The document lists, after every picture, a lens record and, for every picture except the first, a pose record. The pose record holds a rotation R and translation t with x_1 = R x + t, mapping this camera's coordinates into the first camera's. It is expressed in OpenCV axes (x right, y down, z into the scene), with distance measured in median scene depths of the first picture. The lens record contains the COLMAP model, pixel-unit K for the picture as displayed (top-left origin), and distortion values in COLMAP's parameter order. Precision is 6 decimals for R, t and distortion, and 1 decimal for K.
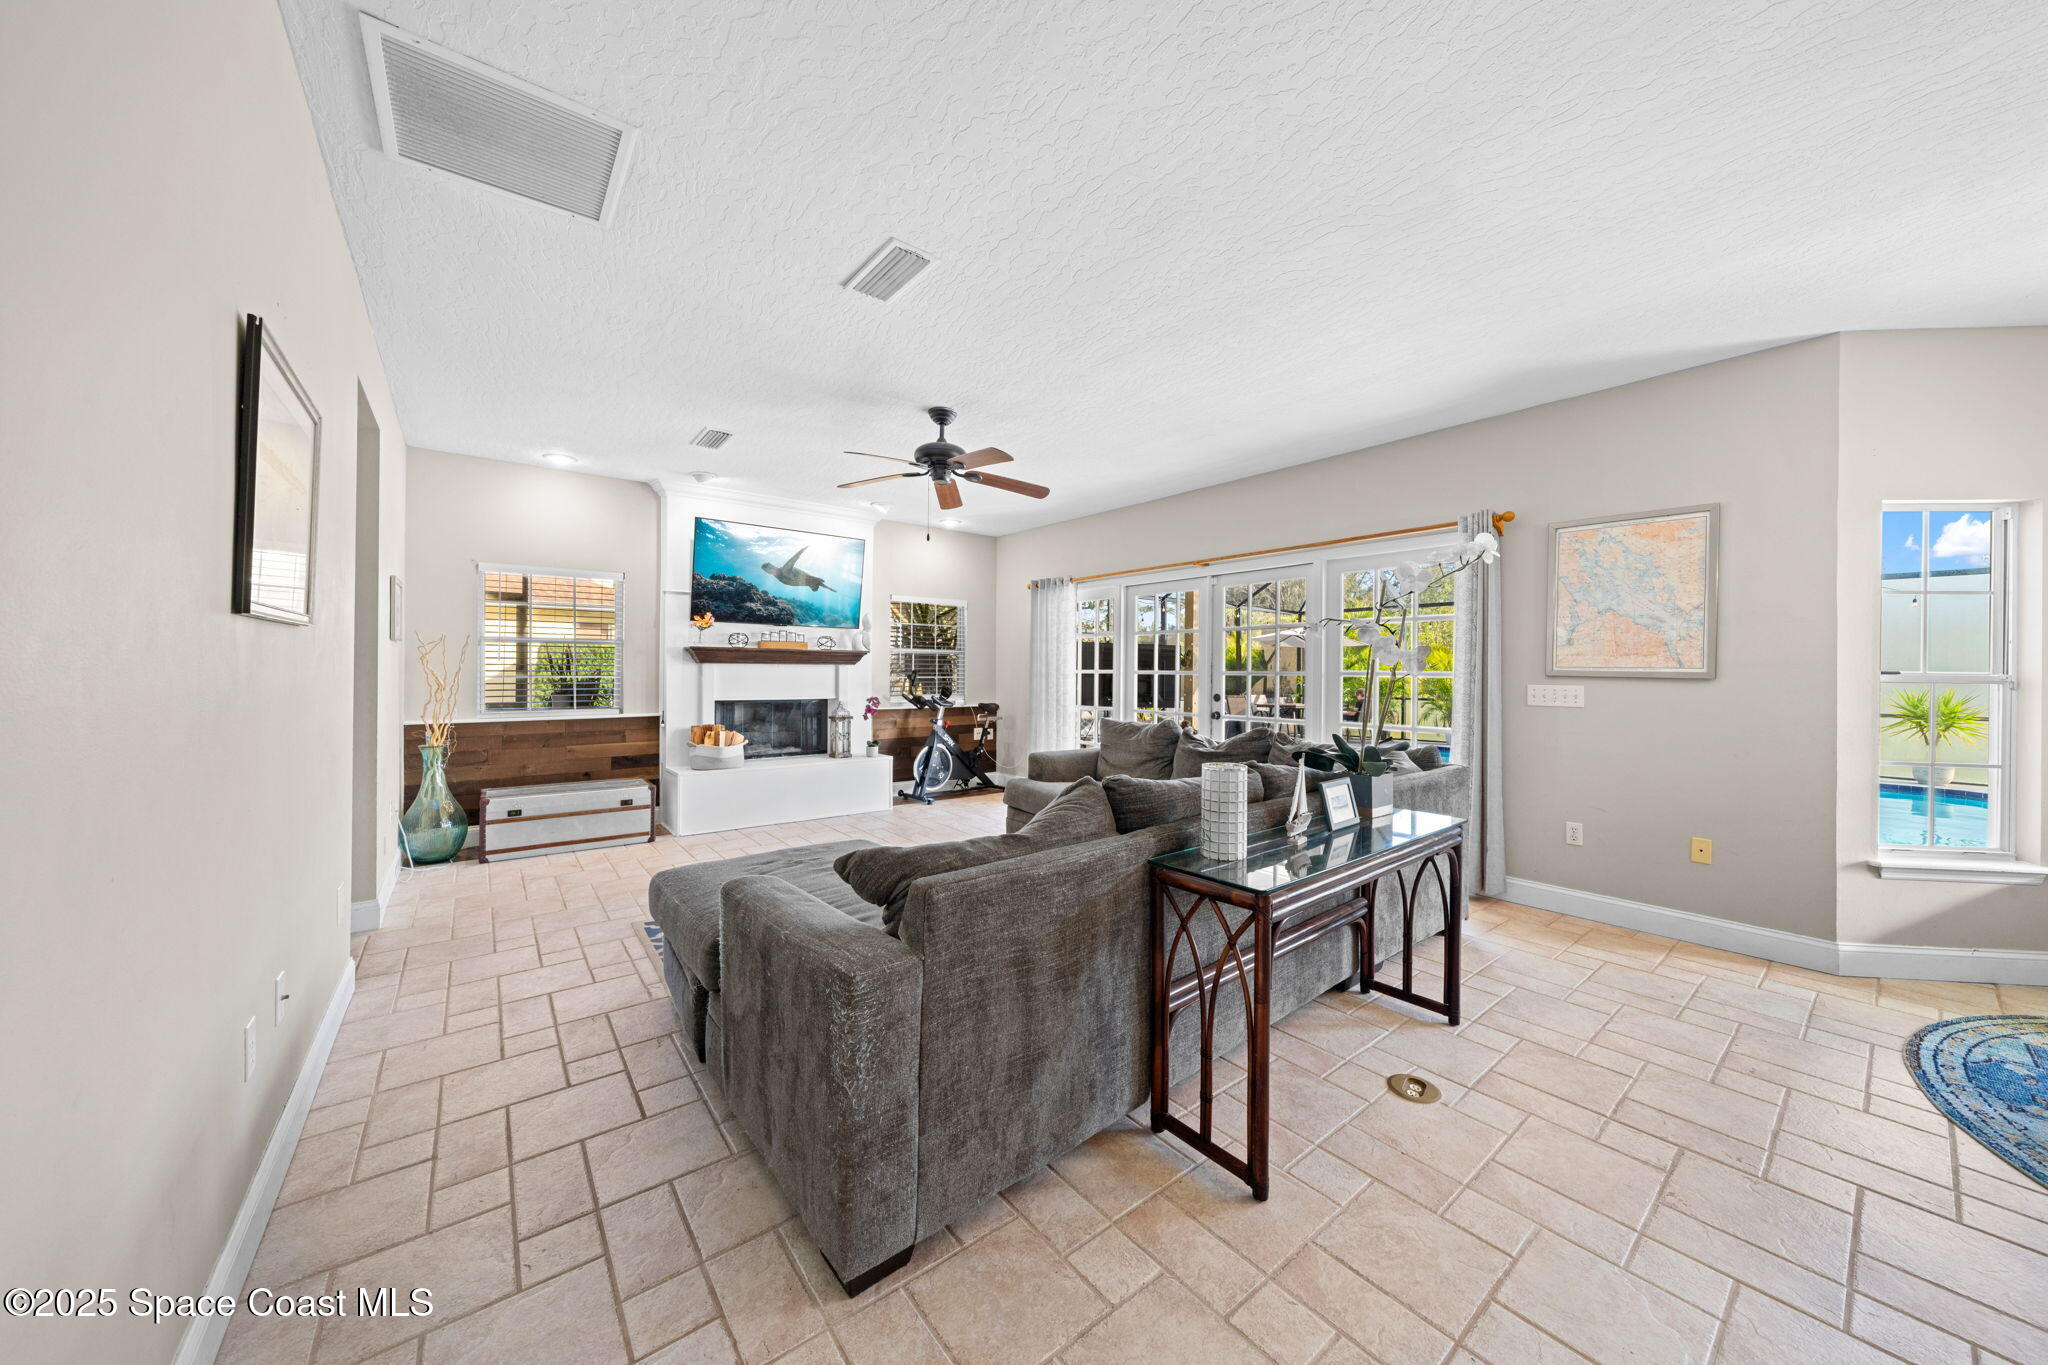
lens RADIAL K [[699.3, 0, 1031.1], [0, 699.3, 673.9], [0, 0, 1]] dist [-0.002654, -0.000108]
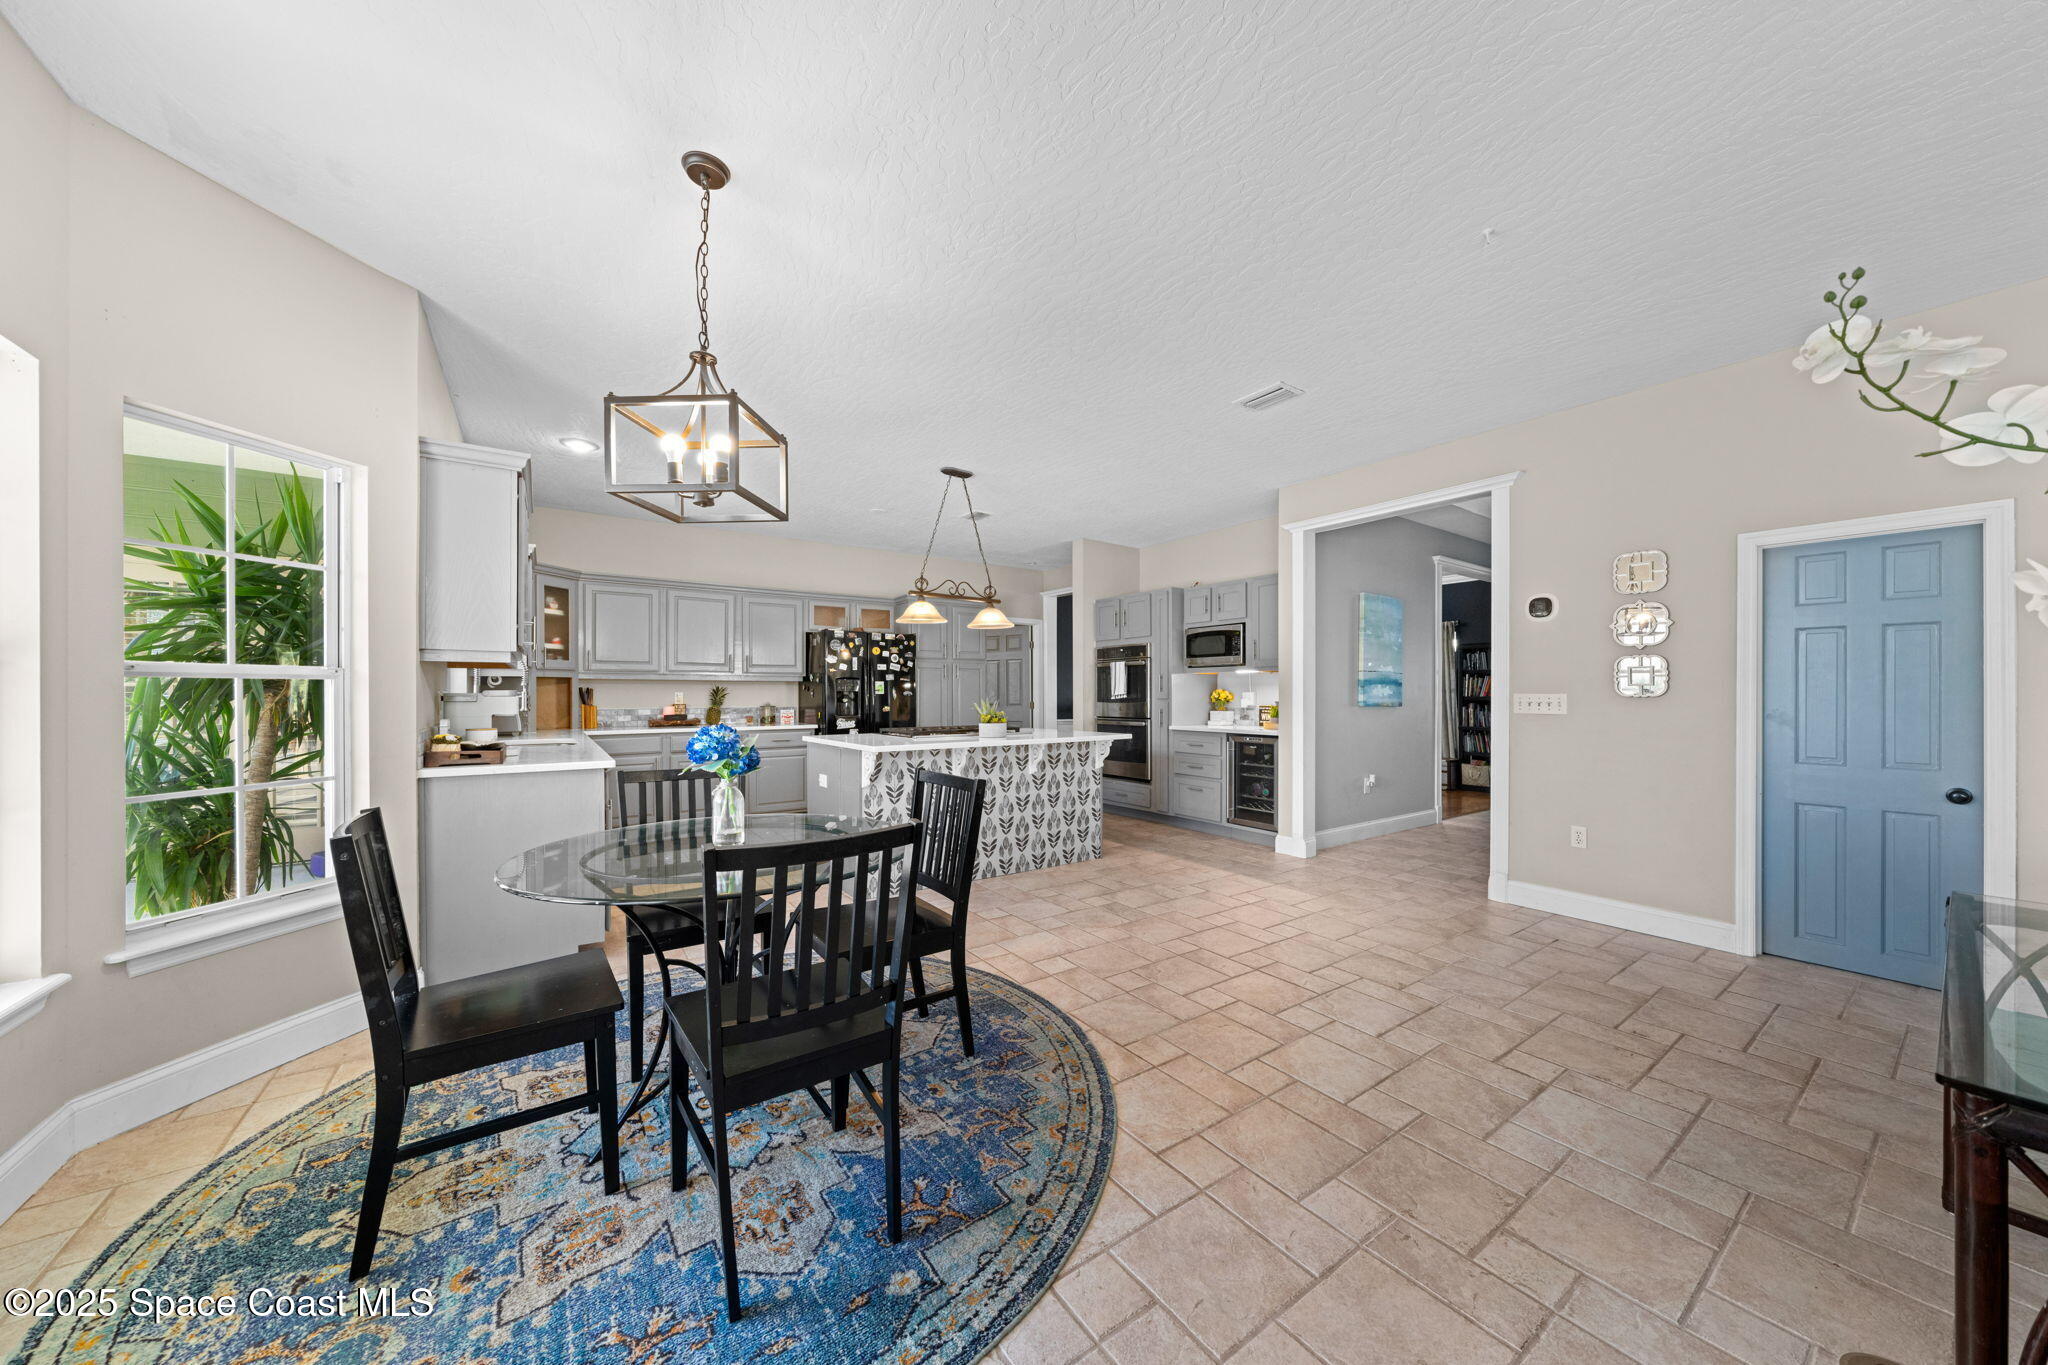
lens RADIAL K [[692.4, 0, 1030.7], [0, 692.4, 694.0], [0, 0, 1]] dist [-0.000477, -0.000019]
pose [[-0.998250, -0.008979, 0.058452, 0.537864], [-0.008721, 0.999951, 0.004664, 0.015045], [-0.058491, 0.004146, -0.998279, 0.701257]]
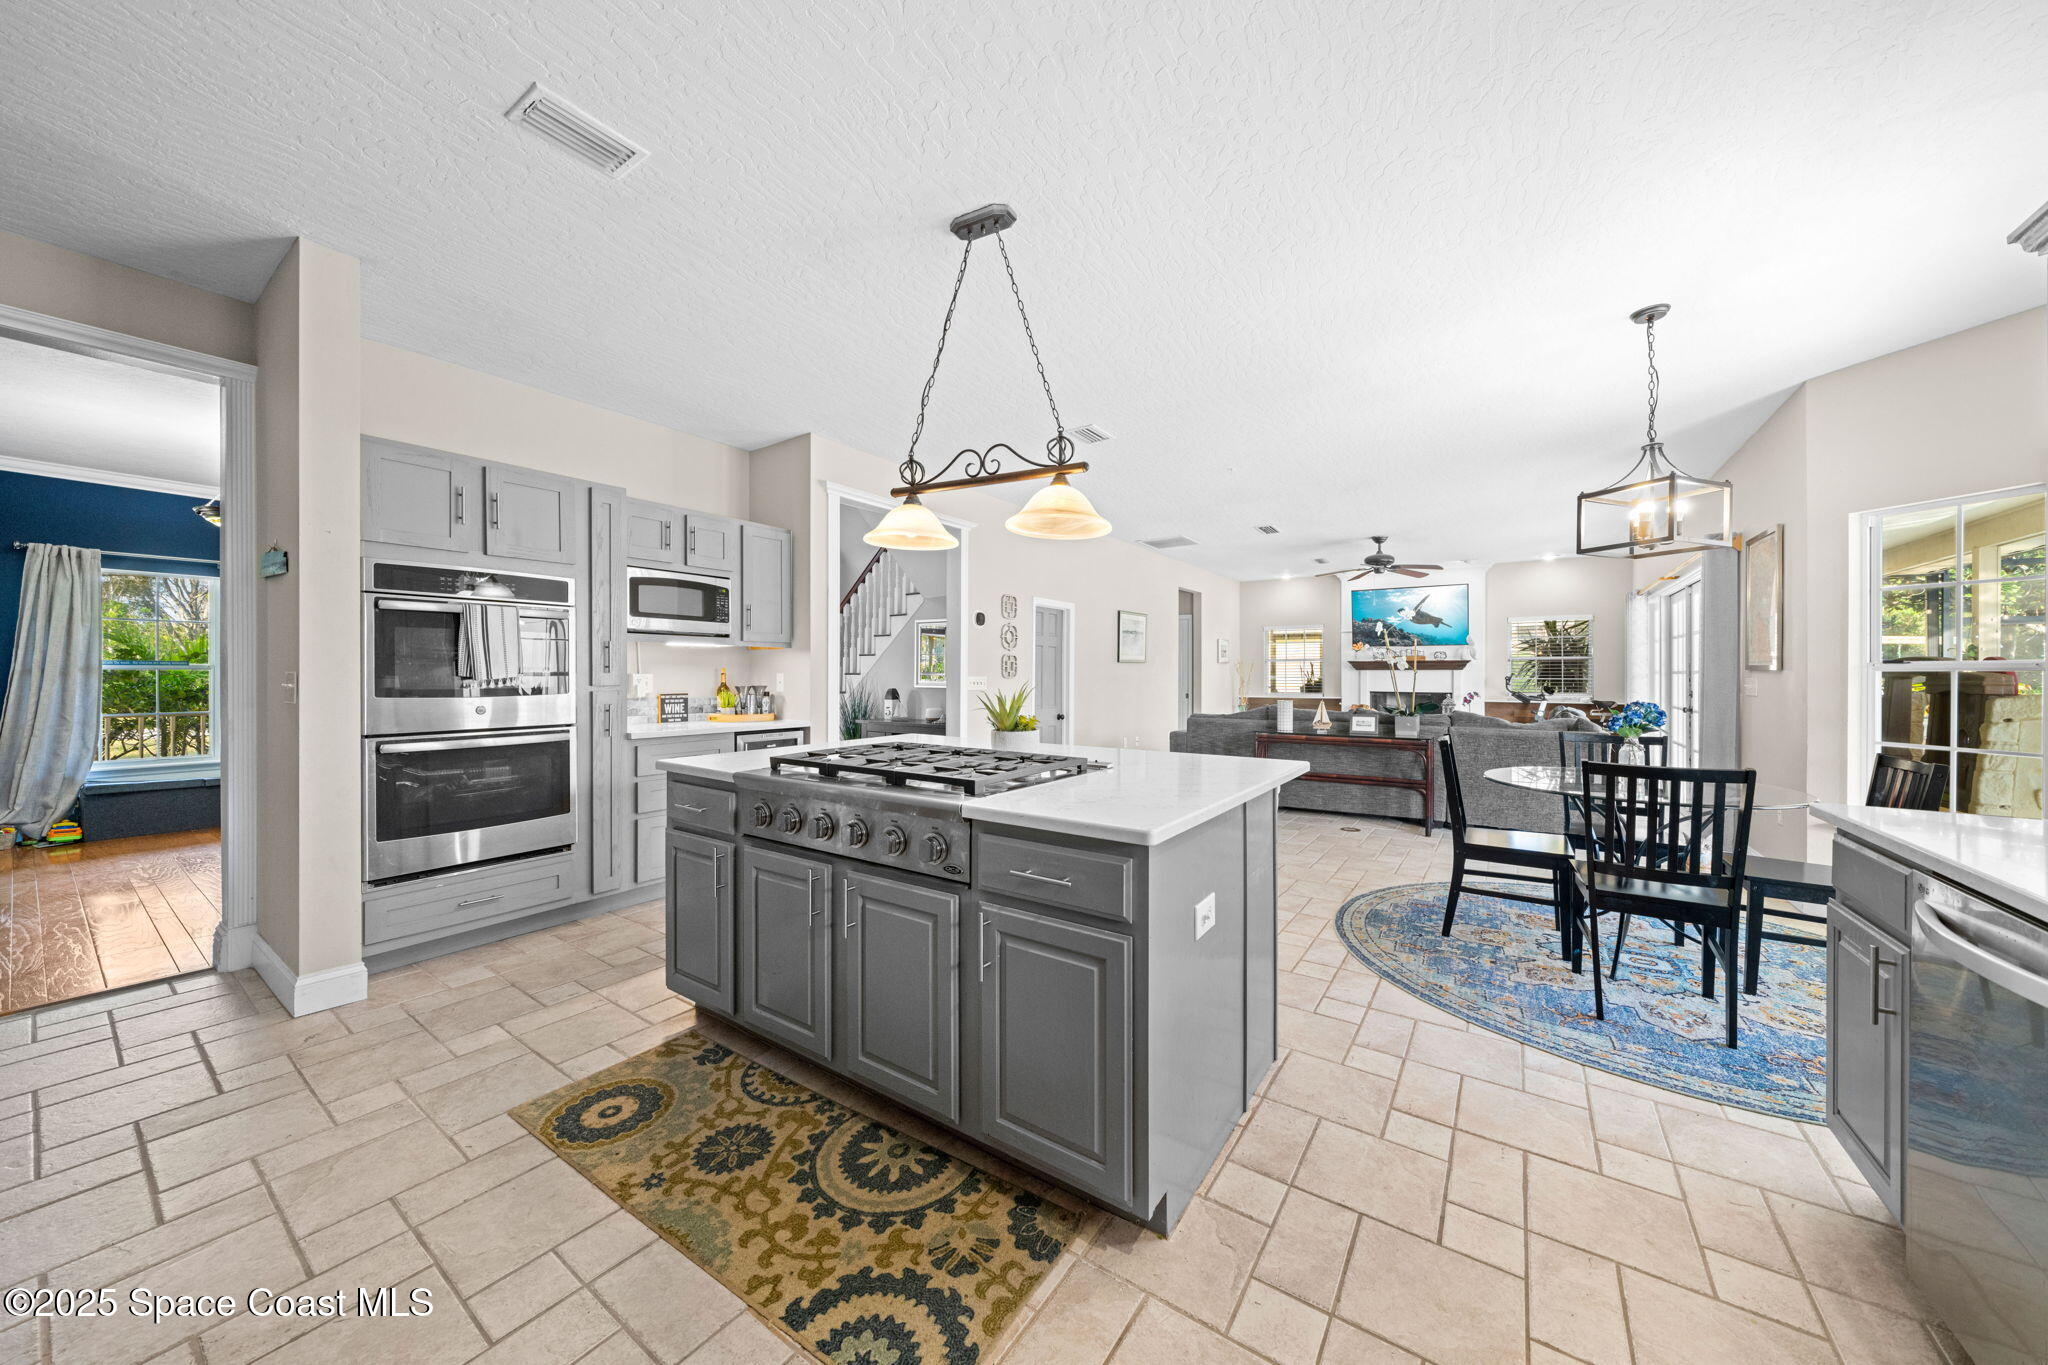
lens RADIAL K [[699.3, 0, 1031.1], [0, 699.3, 673.9], [0, 0, 1]] dist [-0.002654, -0.000108]
pose [[0.295482, -0.009041, -0.955306, 1.178780], [-0.004555, 0.999931, -0.010872, 0.021427], [0.955338, 0.007564, 0.295420, -0.397776]]
